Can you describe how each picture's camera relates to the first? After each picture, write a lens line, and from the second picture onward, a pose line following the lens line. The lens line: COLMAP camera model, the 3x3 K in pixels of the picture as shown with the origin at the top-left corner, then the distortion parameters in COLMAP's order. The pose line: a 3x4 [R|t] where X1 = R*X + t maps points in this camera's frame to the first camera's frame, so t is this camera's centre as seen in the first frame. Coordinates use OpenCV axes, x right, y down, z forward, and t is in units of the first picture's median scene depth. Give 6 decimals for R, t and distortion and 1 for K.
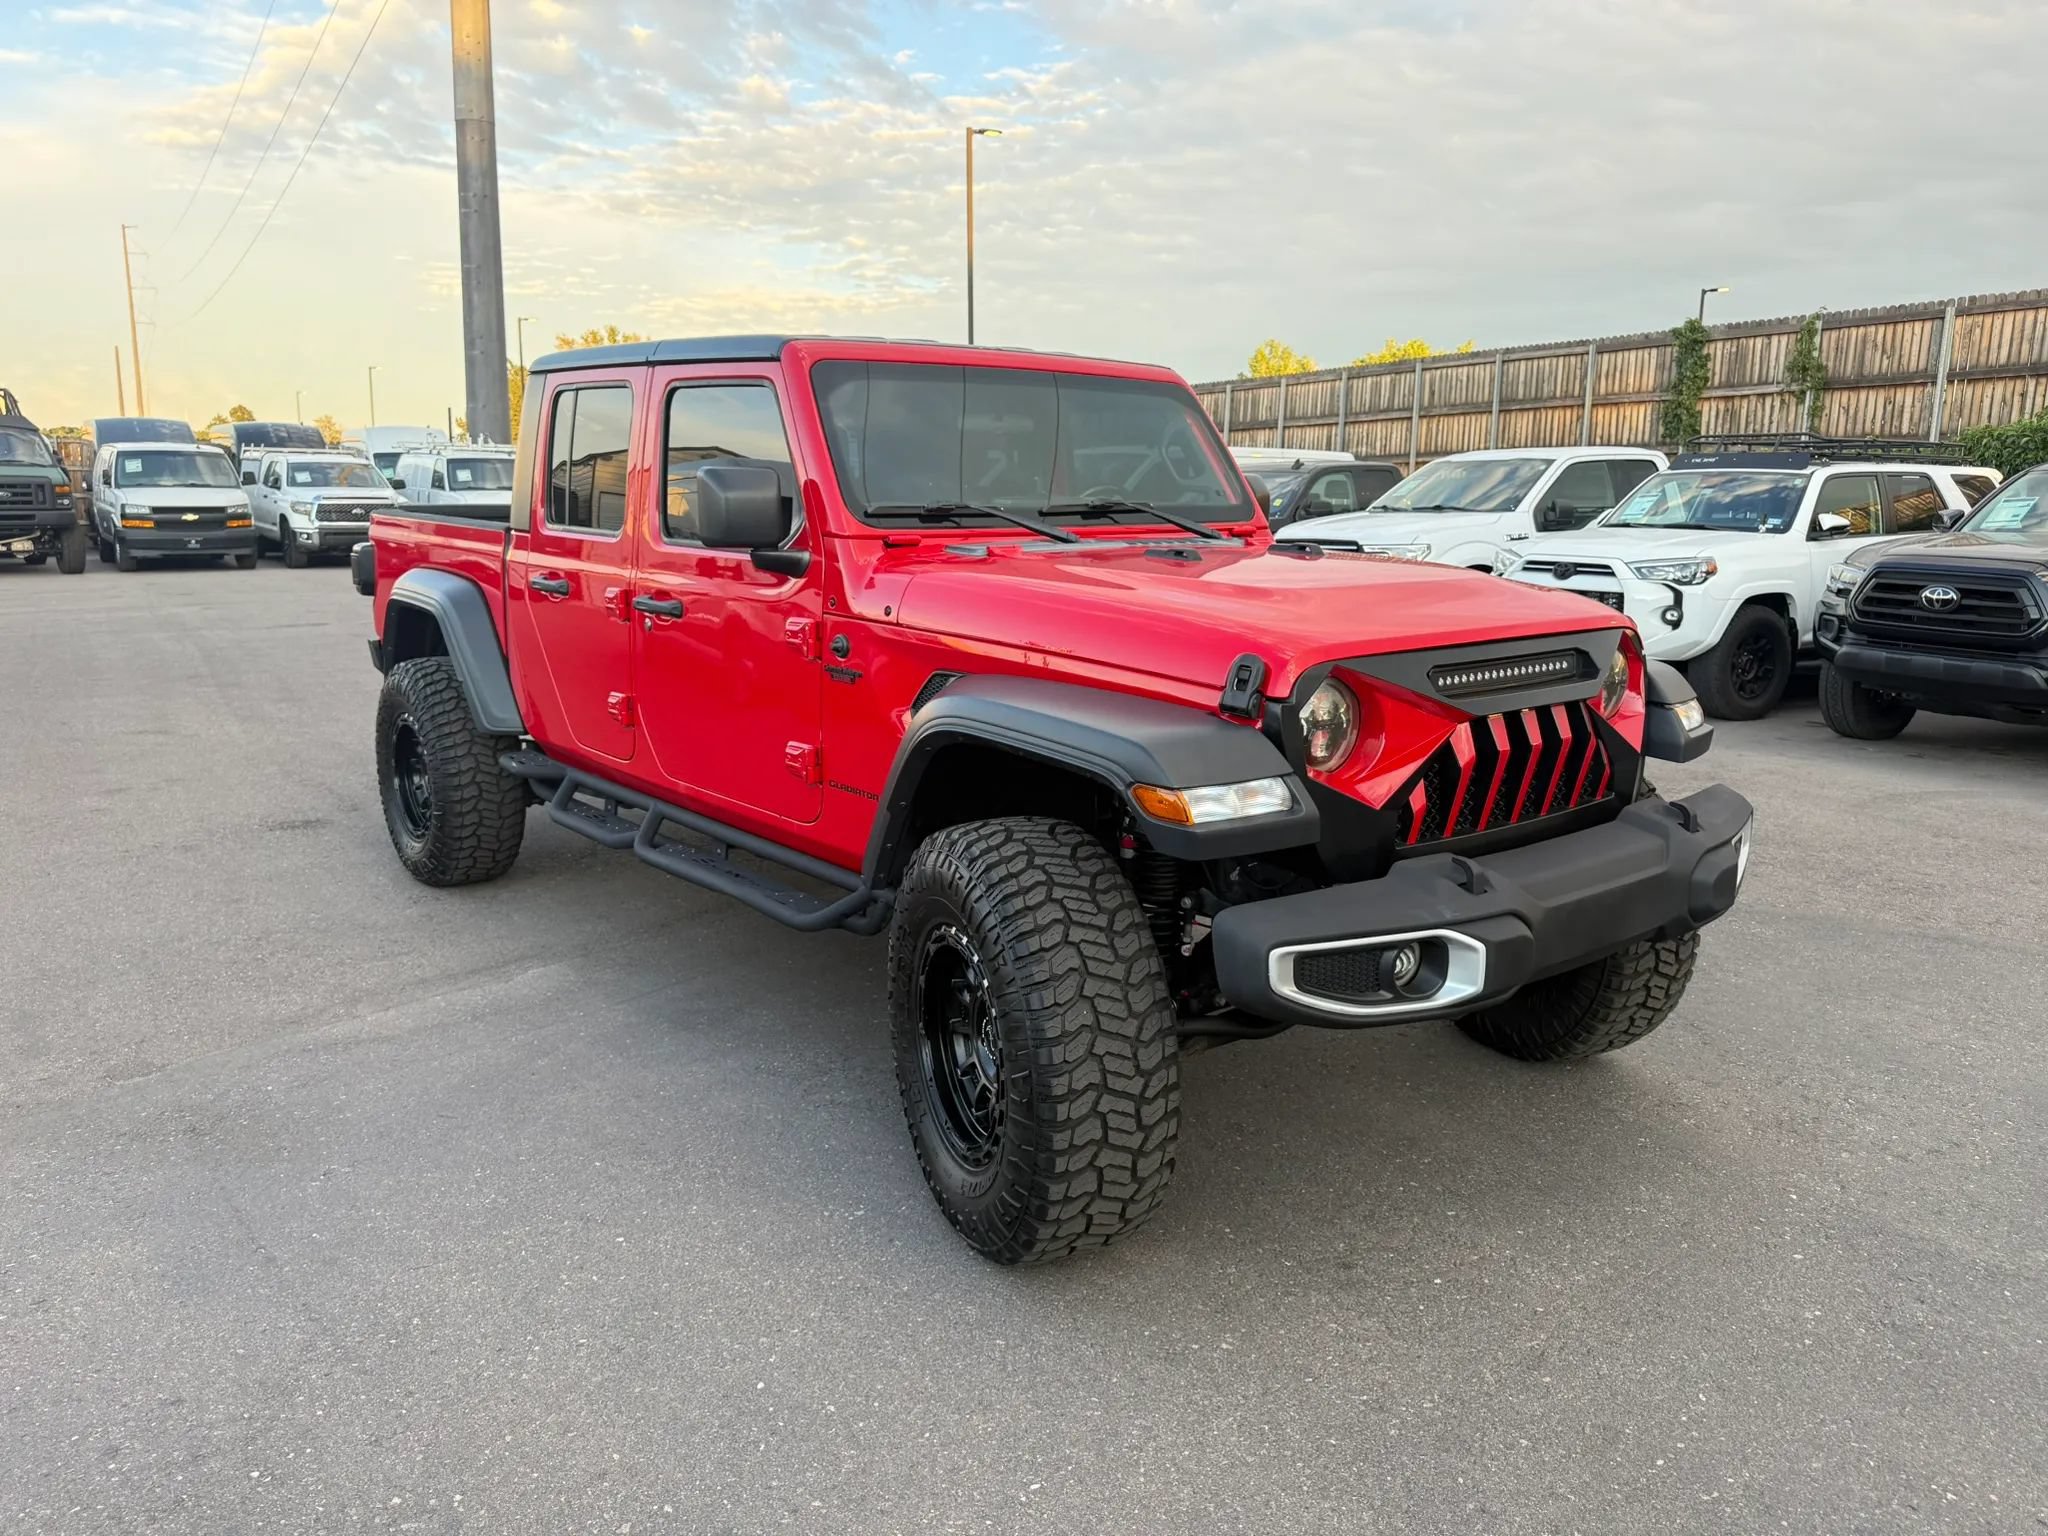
lens RADIAL K [[1459.0, 0, 1028.4], [0, 1459.0, 765.0], [0, 0, 1]] dist [0.035558, -0.043115]
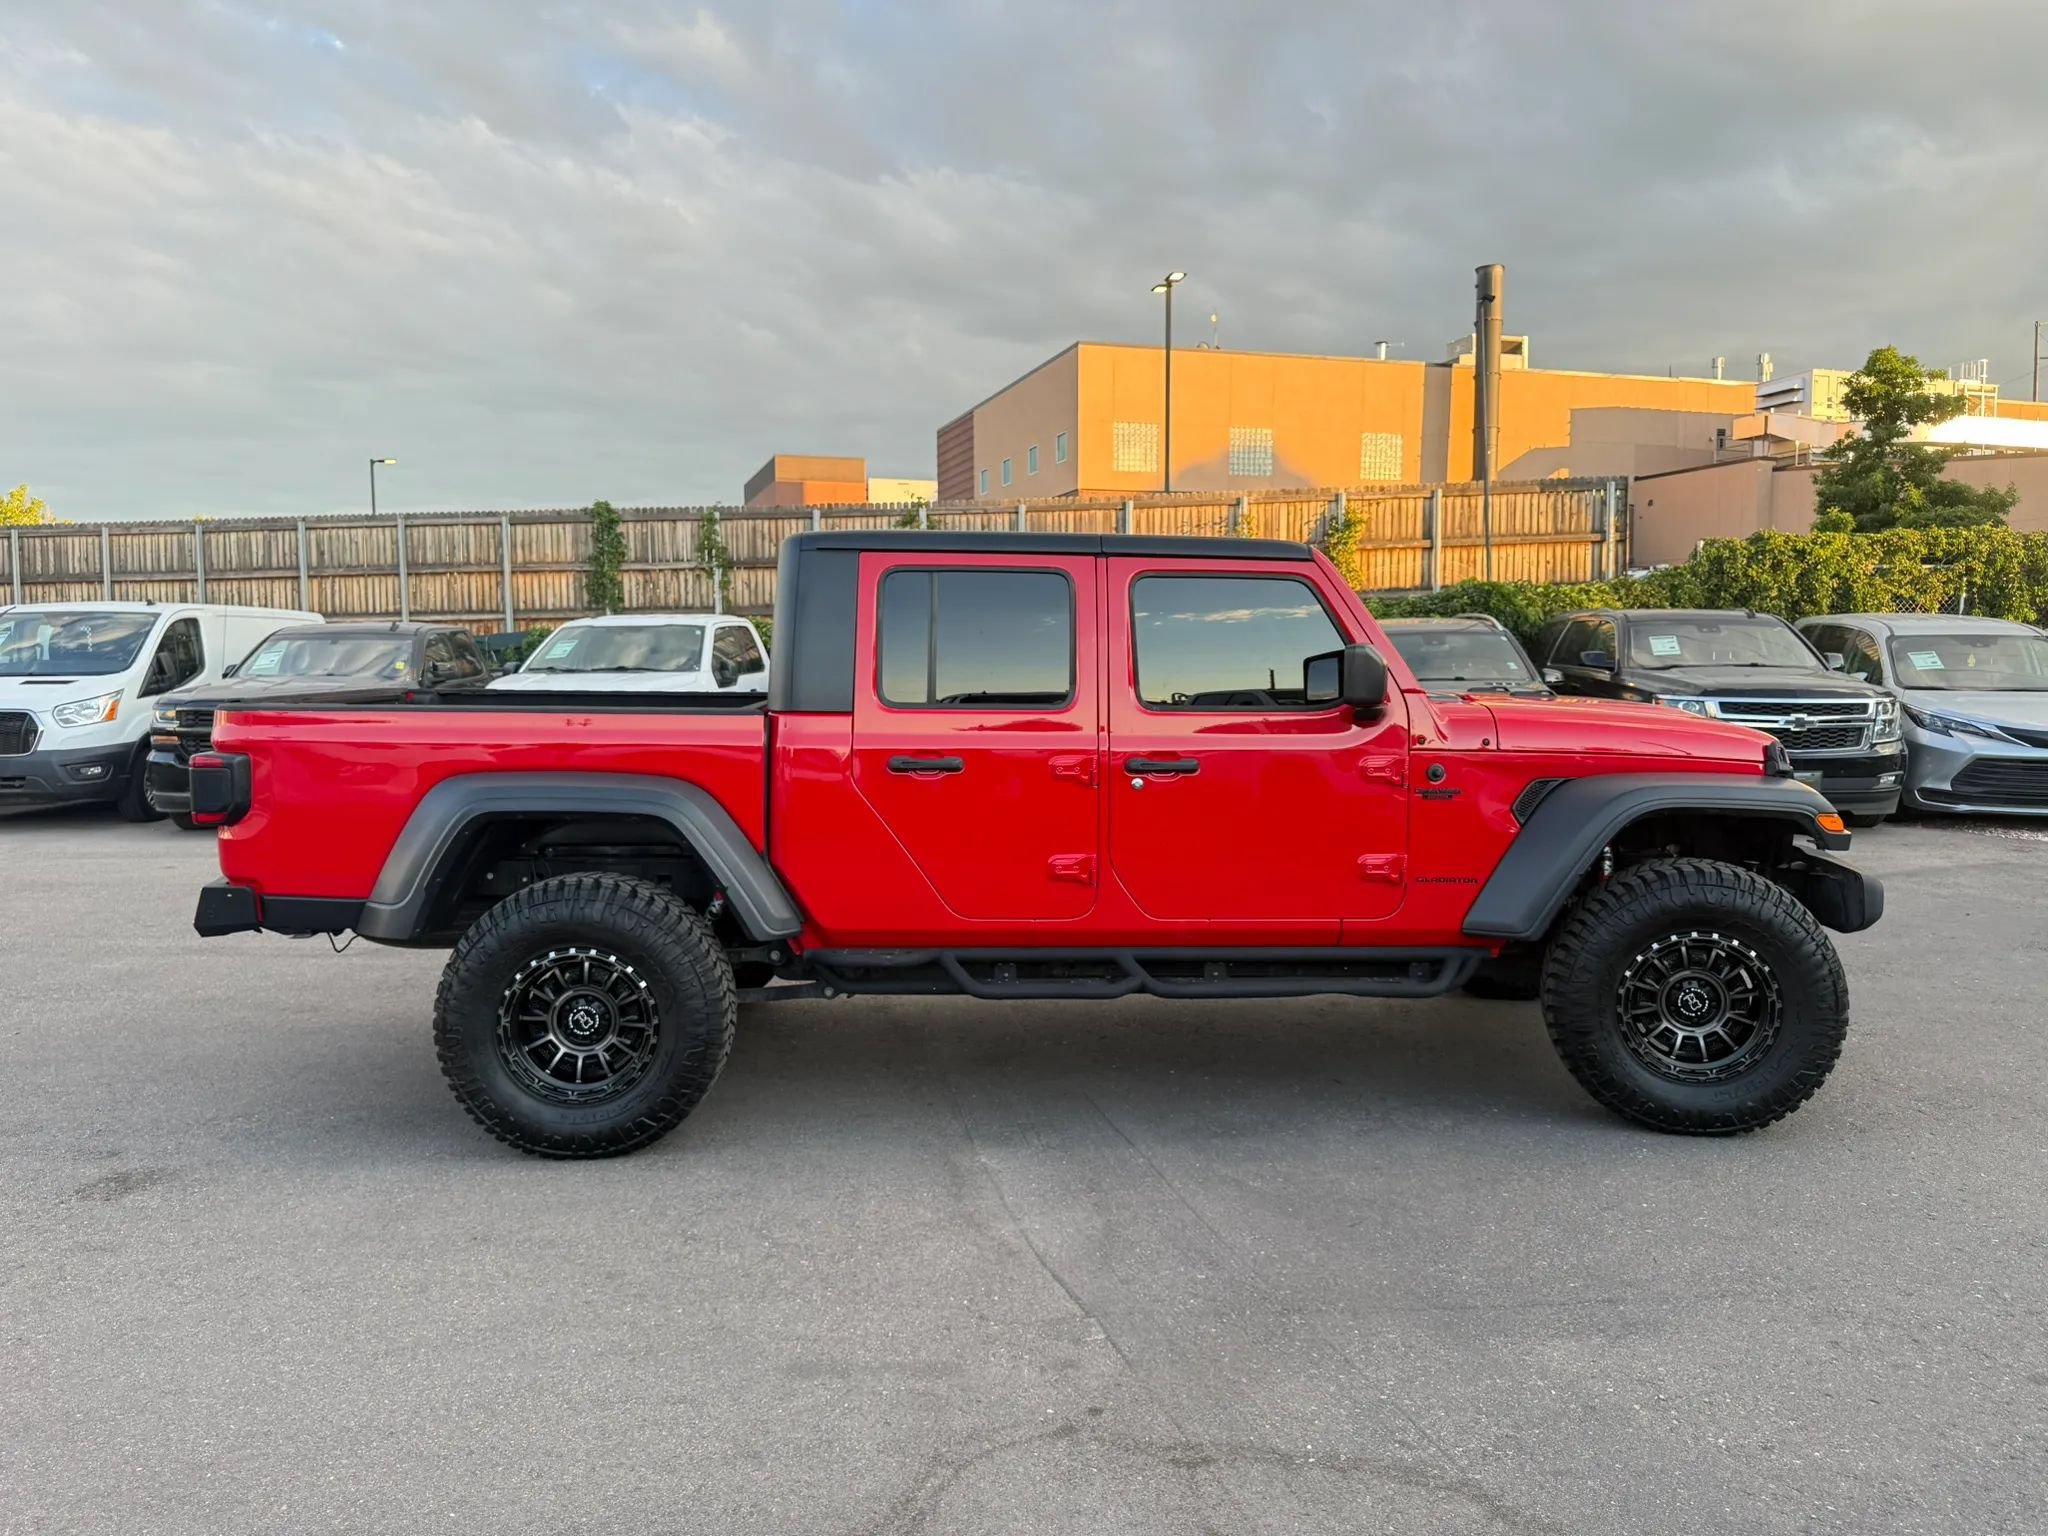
lens RADIAL K [[1441.1, 0, 1022.0], [0, 1441.1, 770.7], [0, 0, 1]] dist [0.104163, -0.147830]
pose [[0.601519, -0.082217, 0.794616, -0.268454], [0.161868, 0.986600, -0.020451, -0.022456], [-0.782287, 0.140925, 0.606768, 0.092413]]
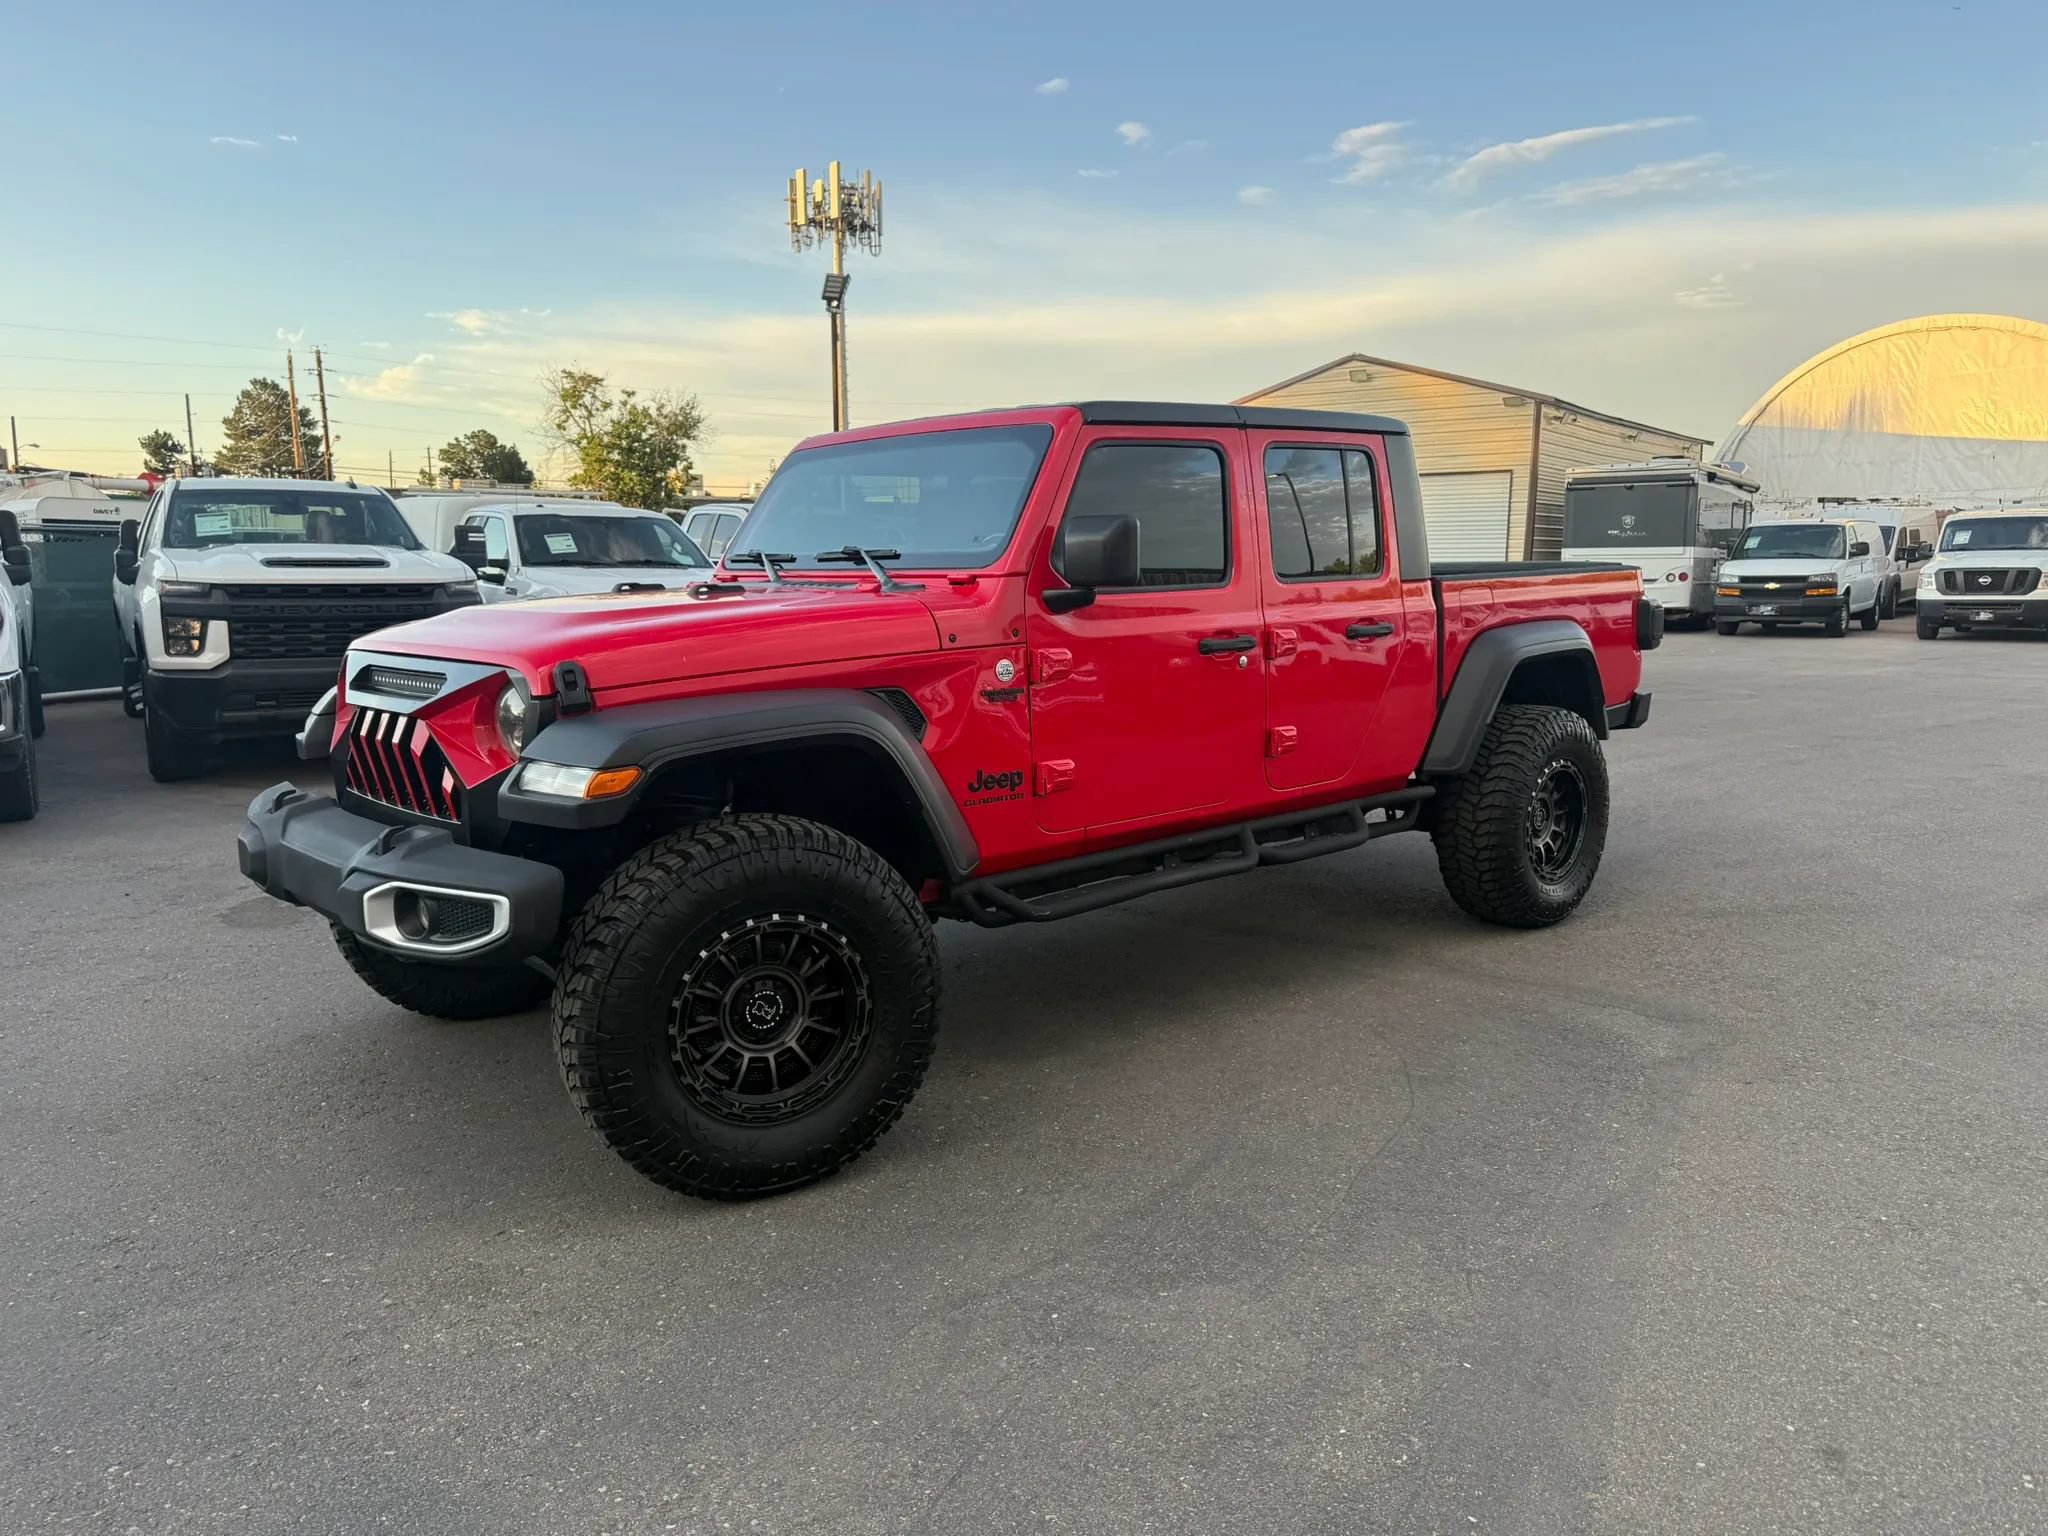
lens RADIAL K [[1447.0, 0, 1024.7], [0, 1447.0, 779.4], [0, 0, 1]] dist [0.099210, -0.152193]
pose [[0.062997, 0.139844, -0.988168, 0.256320], [-0.179729, 0.975536, 0.126598, -0.037438], [0.981697, 0.169627, 0.086590, 0.230925]]
